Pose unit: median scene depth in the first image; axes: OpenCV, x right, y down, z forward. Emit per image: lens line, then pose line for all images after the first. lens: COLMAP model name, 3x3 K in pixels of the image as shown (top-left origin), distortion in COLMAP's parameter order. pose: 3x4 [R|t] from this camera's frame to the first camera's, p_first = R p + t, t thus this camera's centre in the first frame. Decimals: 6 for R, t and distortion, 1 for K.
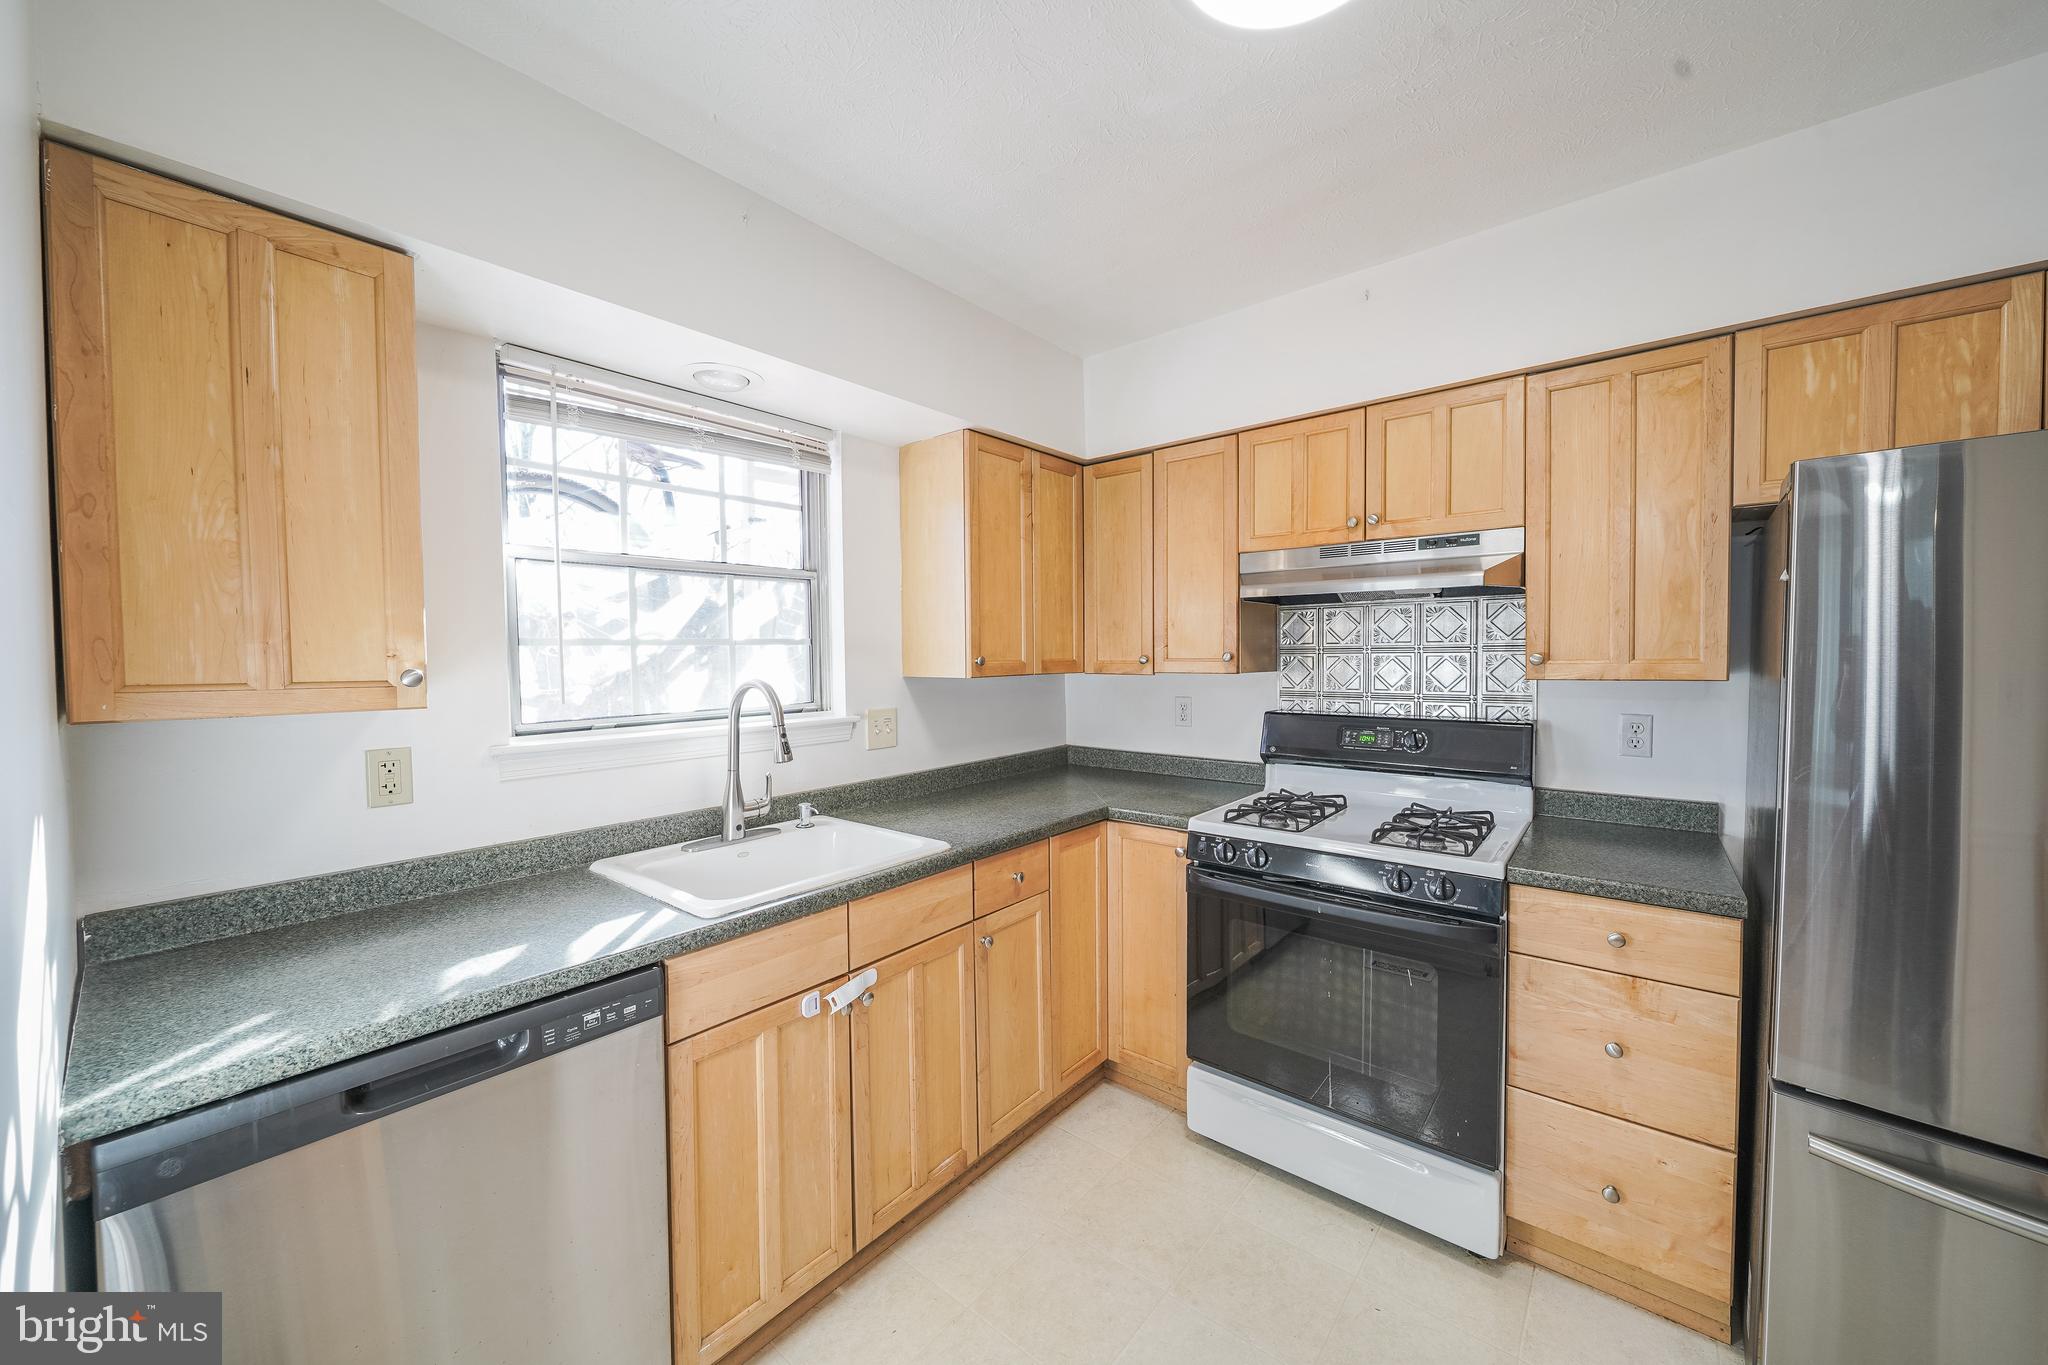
lens RADIAL K [[746.9, 0, 1029.9], [0, 746.9, 676.1], [0, 0, 1]] dist [-0.002747, -0.000387]
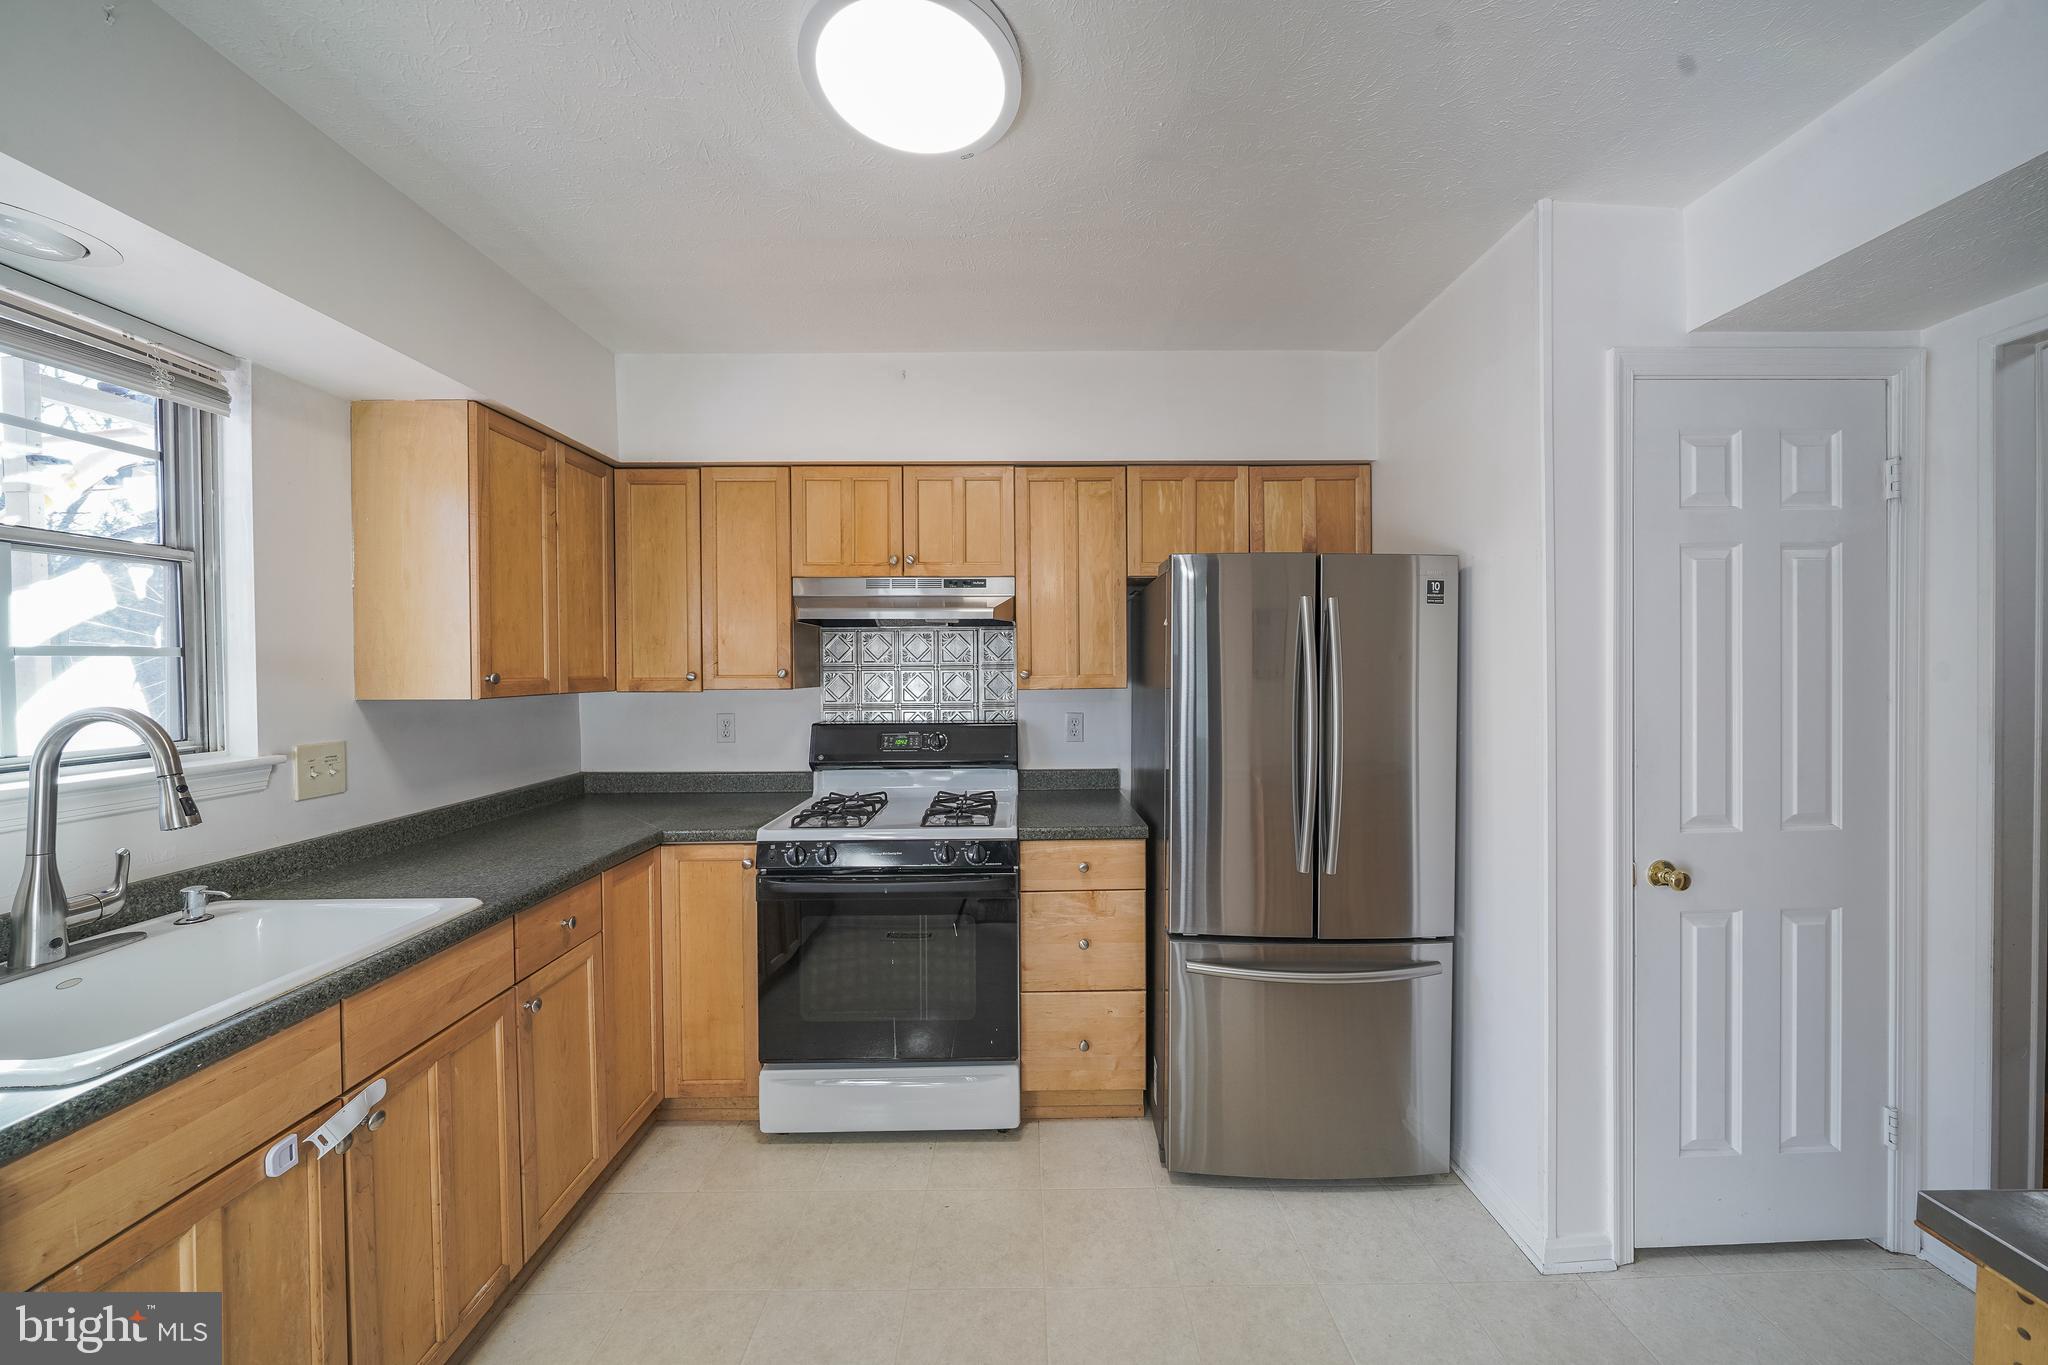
lens RADIAL K [[704.3, 0, 1030.5], [0, 704.3, 677.3], [0, 0, 1]] dist [-0.004746, 0.000214]
pose [[0.764333, -0.004273, 0.644807, -0.129175], [0.019076, 0.999690, -0.015987, 0.002763], [-0.644539, 0.024519, 0.764178, 0.007738]]
